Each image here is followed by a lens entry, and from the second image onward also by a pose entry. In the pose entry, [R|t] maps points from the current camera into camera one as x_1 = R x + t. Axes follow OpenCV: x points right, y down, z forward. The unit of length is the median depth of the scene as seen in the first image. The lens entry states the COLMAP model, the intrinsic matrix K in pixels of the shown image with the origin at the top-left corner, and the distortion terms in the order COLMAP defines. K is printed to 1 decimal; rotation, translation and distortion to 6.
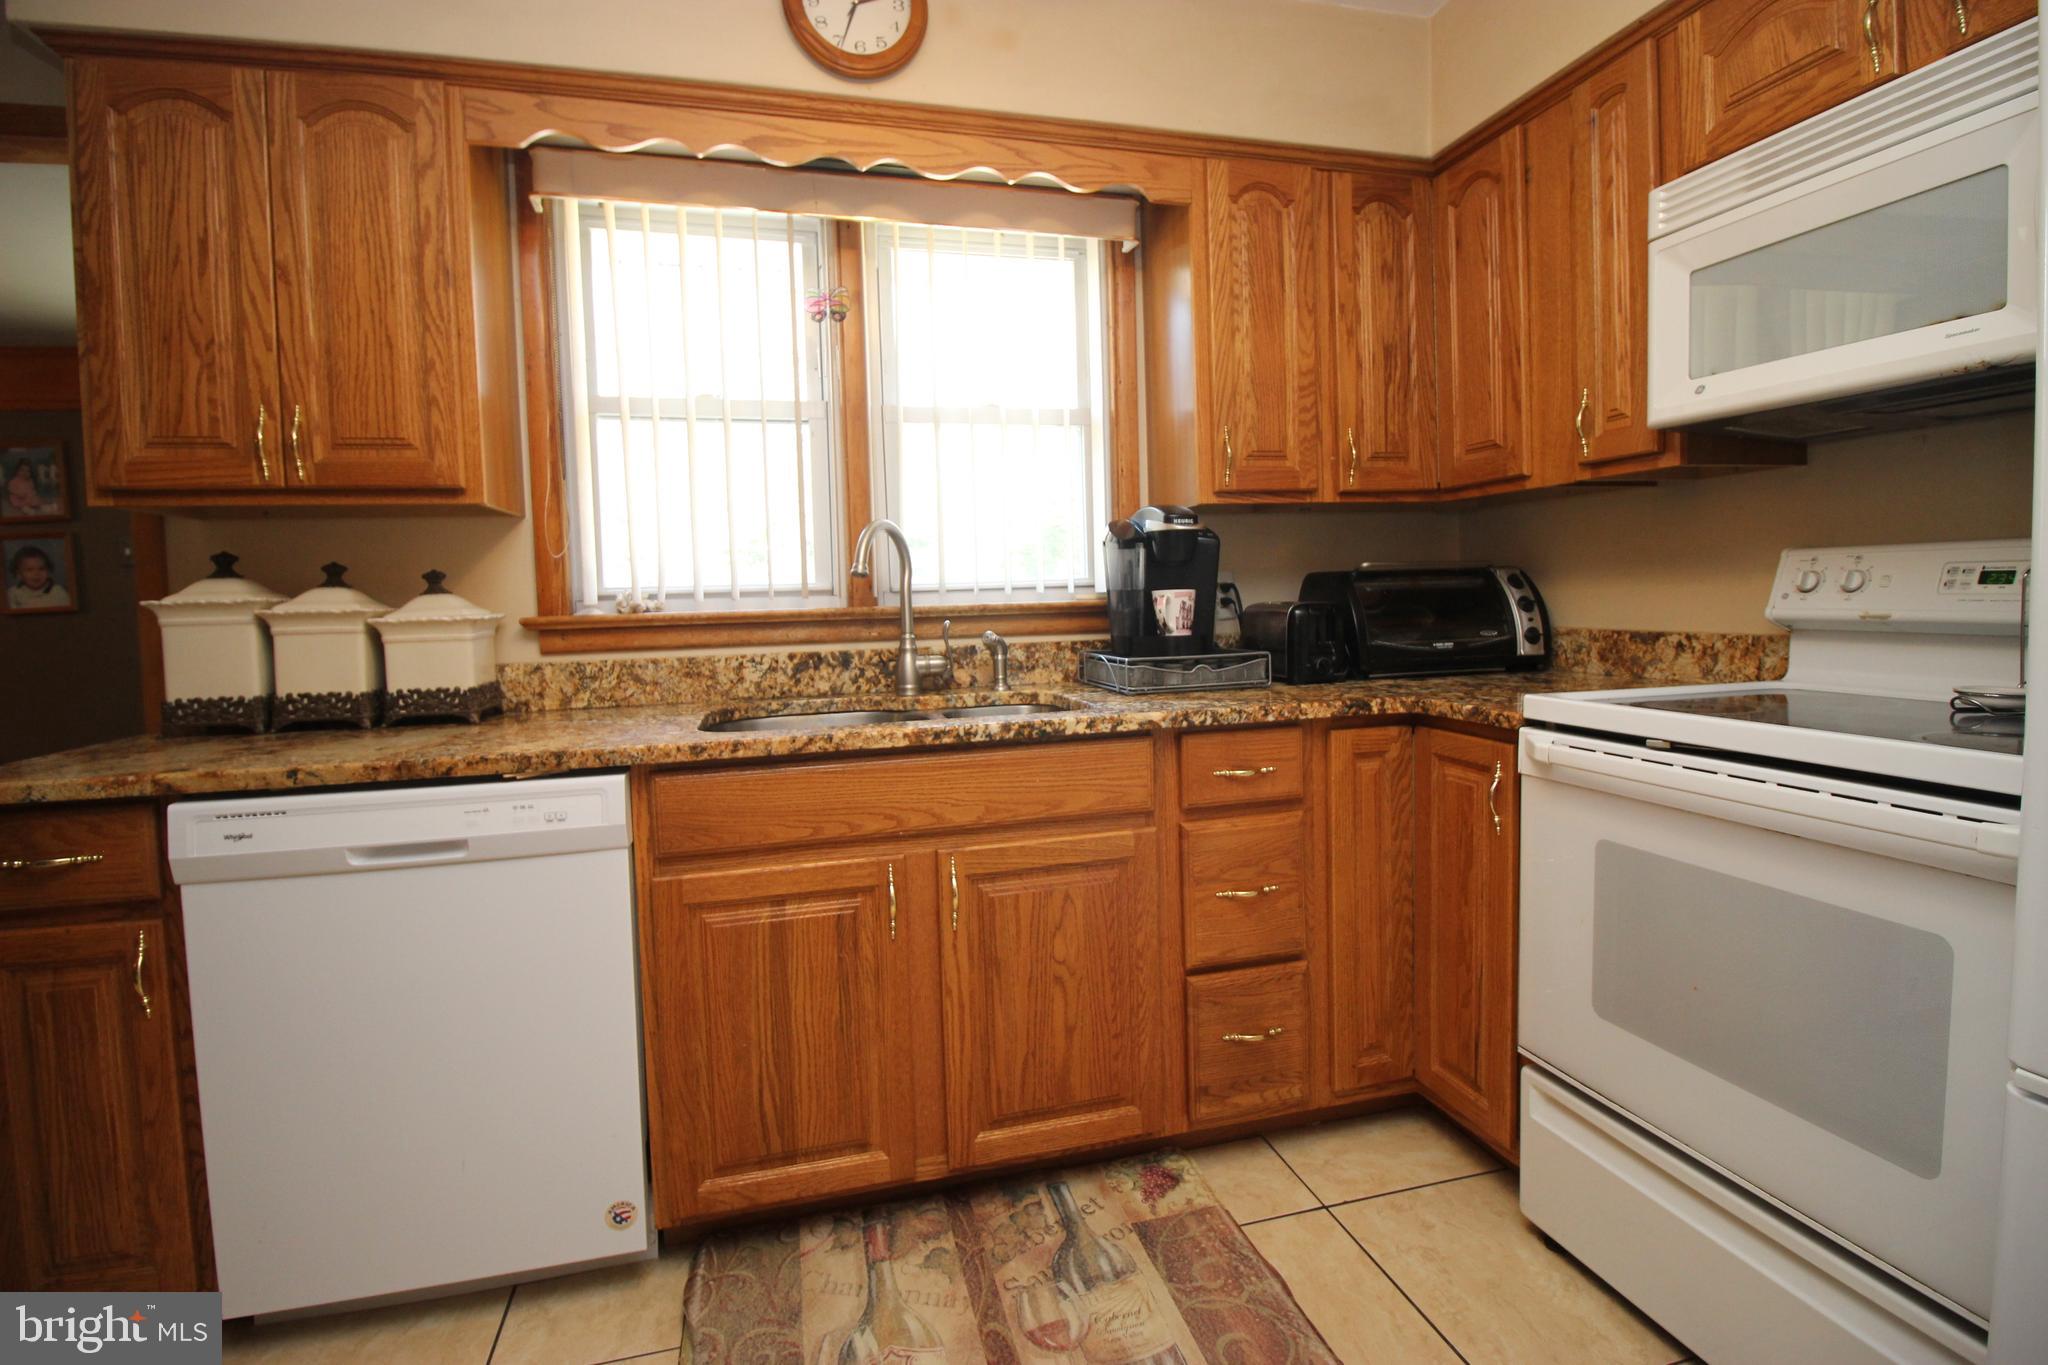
lens RADIAL K [[953.4, 0, 1020.0], [0, 953.4, 639.2], [0, 0, 1]] dist [-0.002860, -0.000244]
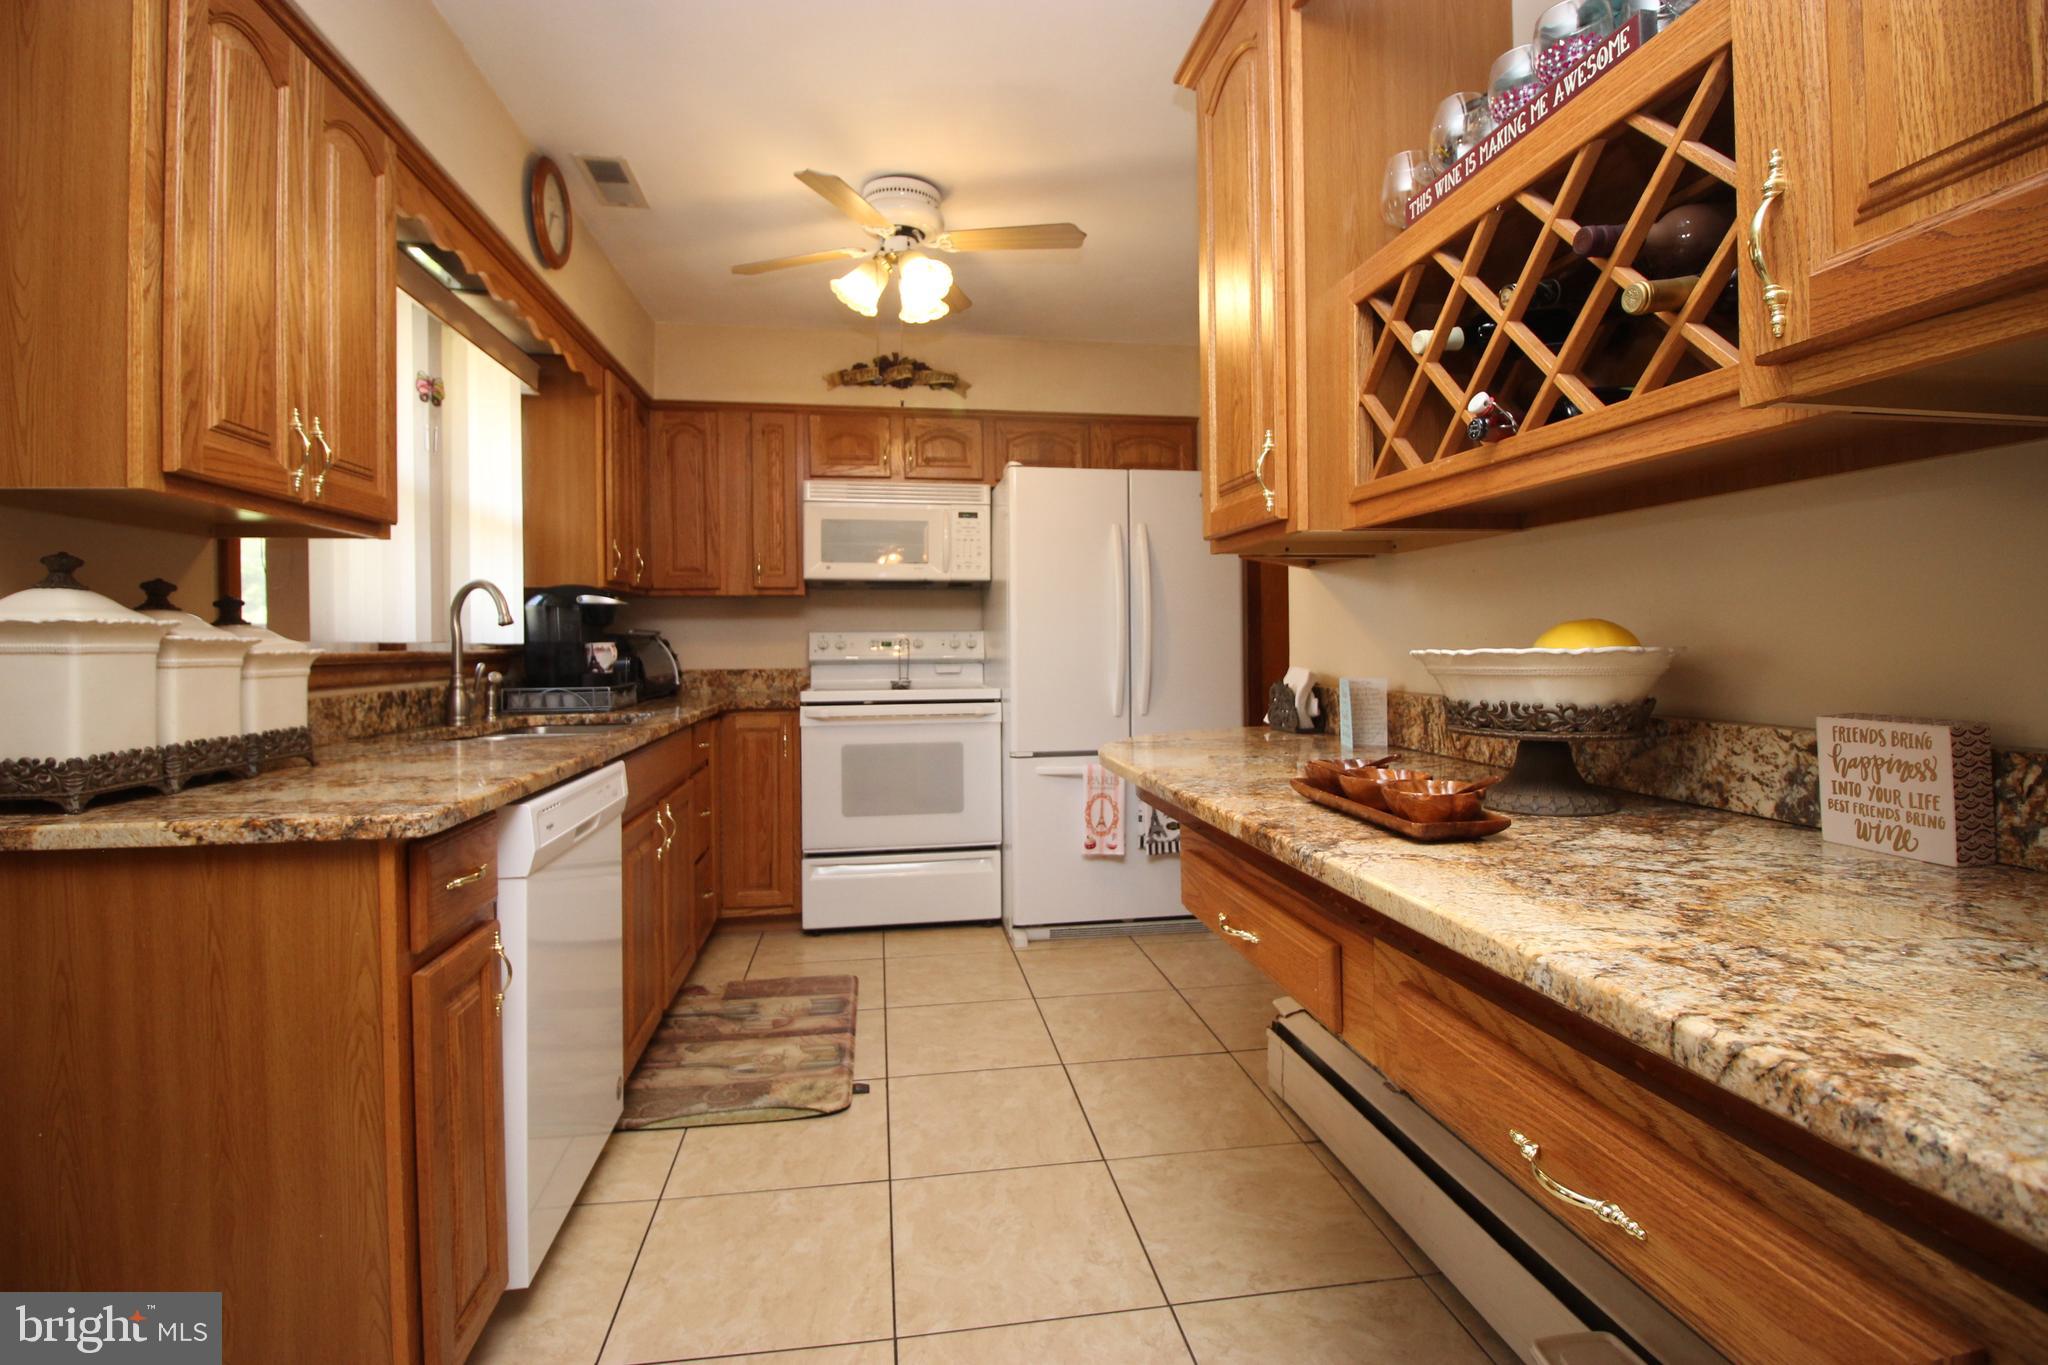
lens RADIAL K [[953.4, 0, 1020.0], [0, 953.4, 639.2], [0, 0, 1]] dist [-0.002860, -0.000244]
pose [[0.107516, 0.030024, 0.993750, -1.347152], [0.053631, 0.997913, -0.035953, 0.034523], [-0.992756, 0.057161, 0.105682, 0.193540]]
